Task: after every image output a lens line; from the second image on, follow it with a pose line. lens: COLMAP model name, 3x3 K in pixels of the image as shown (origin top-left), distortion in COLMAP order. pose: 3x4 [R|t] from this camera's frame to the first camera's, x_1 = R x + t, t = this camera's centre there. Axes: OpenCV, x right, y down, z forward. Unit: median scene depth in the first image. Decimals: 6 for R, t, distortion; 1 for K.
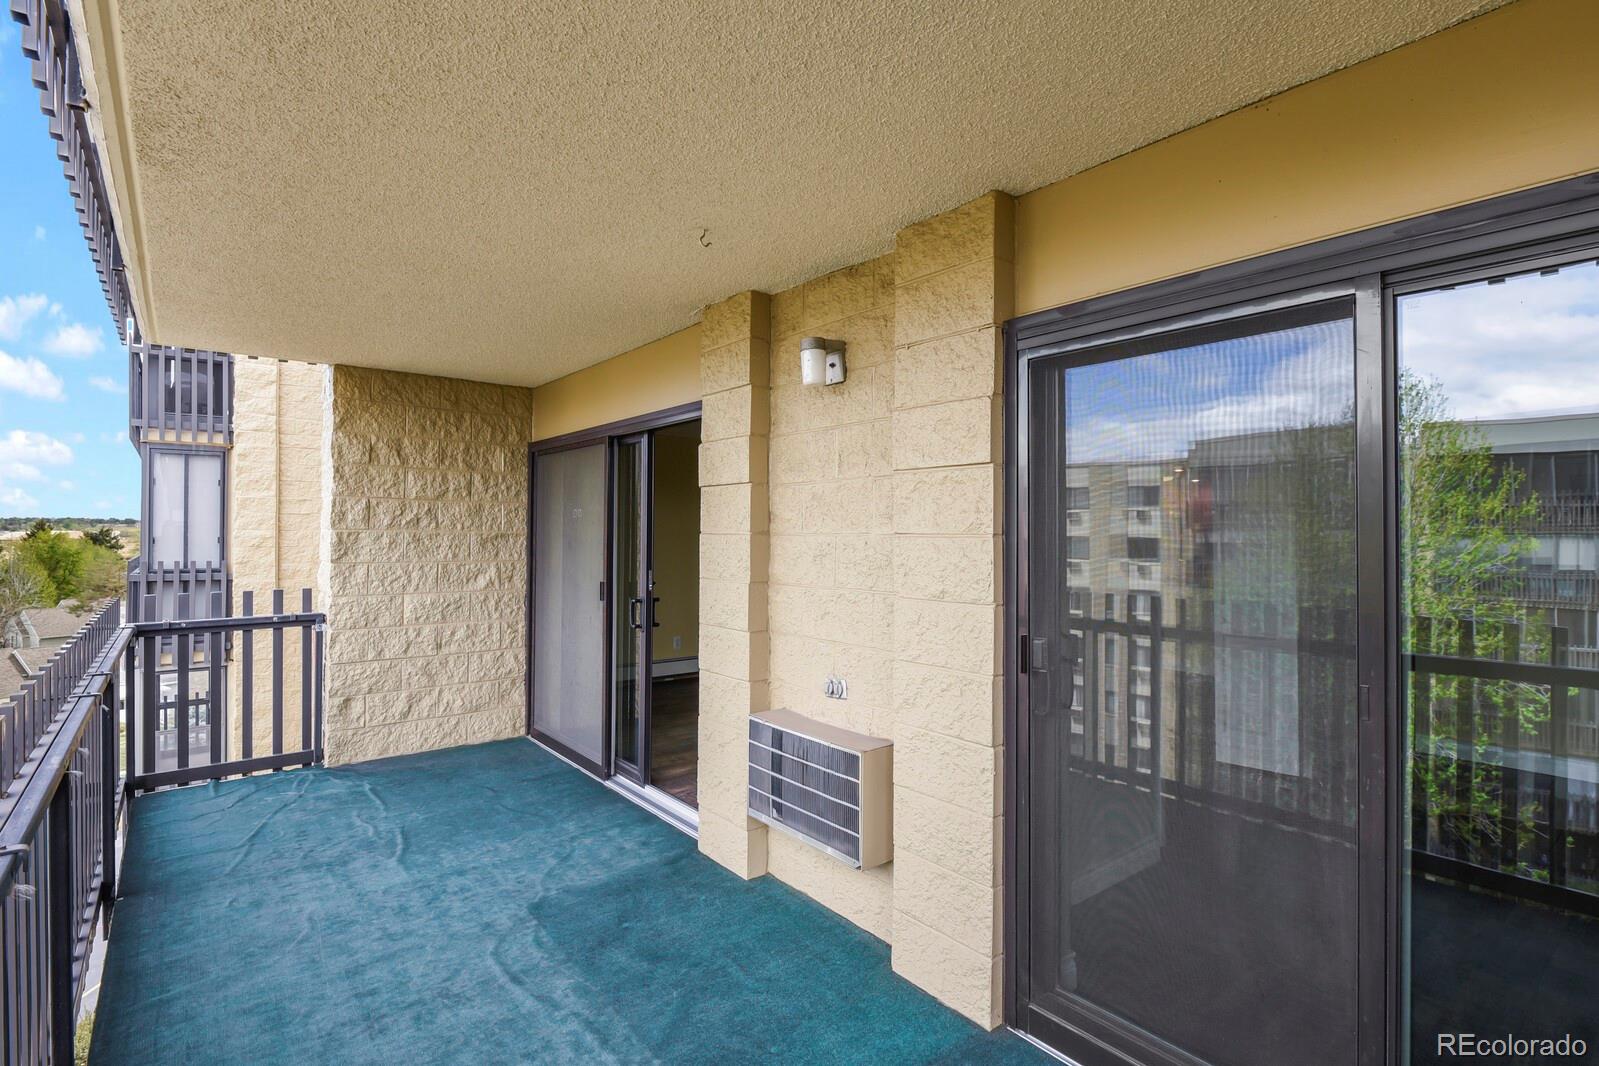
lens RADIAL K [[774.7, 0, 799.7], [0, 774.7, 521.2], [0, 0, 1]] dist [-0.009909, -0.002847]
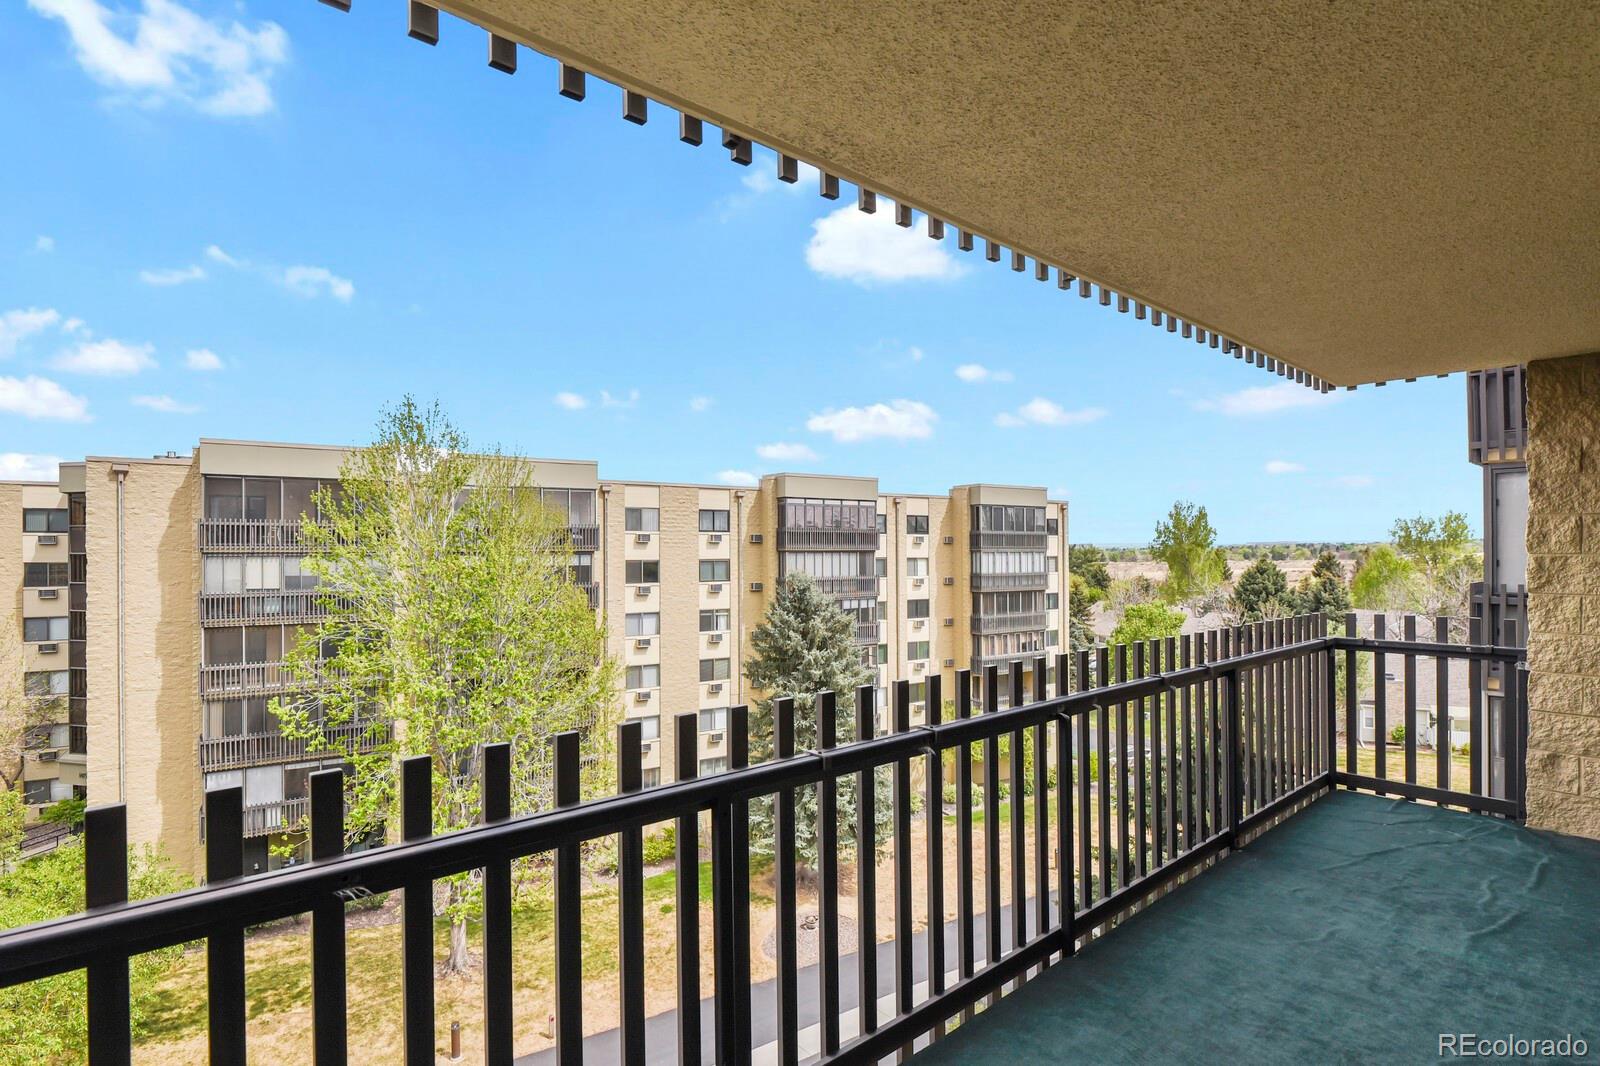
lens RADIAL K [[775.2, 0, 800.7], [0, 775.2, 545.9], [0, 0, 1]] dist [-0.009909, -0.002847]
pose [[0.049816, -0.007310, -0.998732, 0.209141], [0.013203, 0.999891, -0.006660, -0.002930], [0.998671, -0.012854, 0.049907, 0.140794]]
